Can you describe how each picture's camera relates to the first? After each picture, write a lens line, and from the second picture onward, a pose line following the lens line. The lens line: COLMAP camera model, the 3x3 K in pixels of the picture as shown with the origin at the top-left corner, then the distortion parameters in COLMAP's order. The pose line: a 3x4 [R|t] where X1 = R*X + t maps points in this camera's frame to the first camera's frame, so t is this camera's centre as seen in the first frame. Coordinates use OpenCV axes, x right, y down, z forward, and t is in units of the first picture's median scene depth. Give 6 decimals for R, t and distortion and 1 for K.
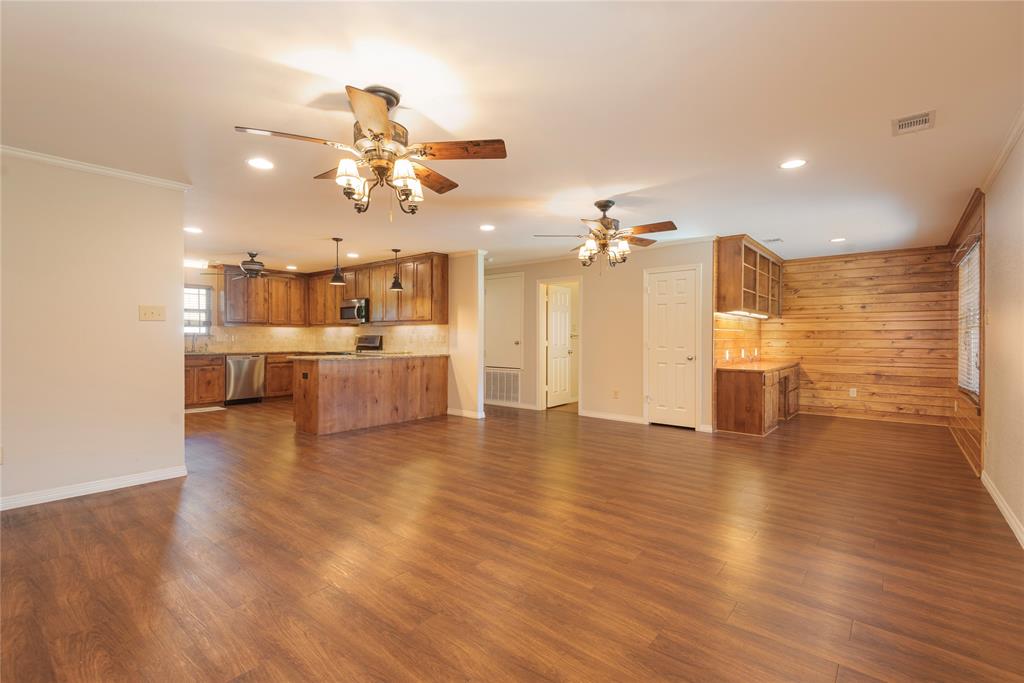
lens RADIAL K [[459.0, 0, 510.7], [0, 459.0, 338.3], [0, 0, 1]] dist [0.024613, -0.015292]
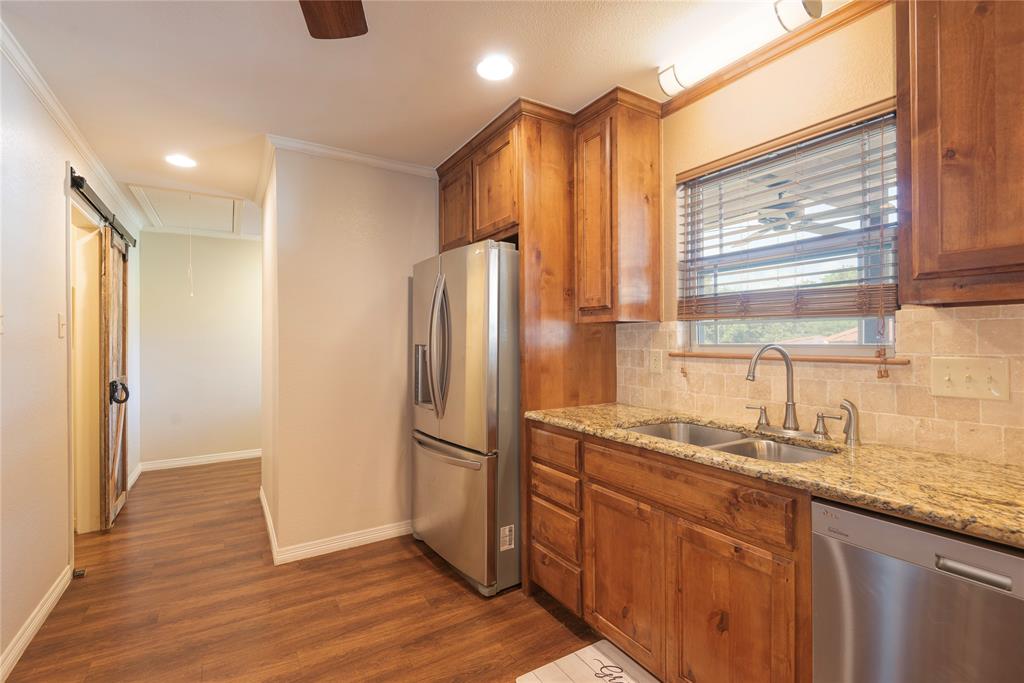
lens RADIAL K [[459.0, 0, 512.9], [0, 459.0, 340.1], [0, 0, 1]] dist [0.024613, -0.015292]
pose [[-0.323886, -0.001902, -0.946094, -0.468781], [0.003759, 0.999987, -0.003297, -0.016032], [0.946089, -0.004624, -0.323875, 1.019938]]
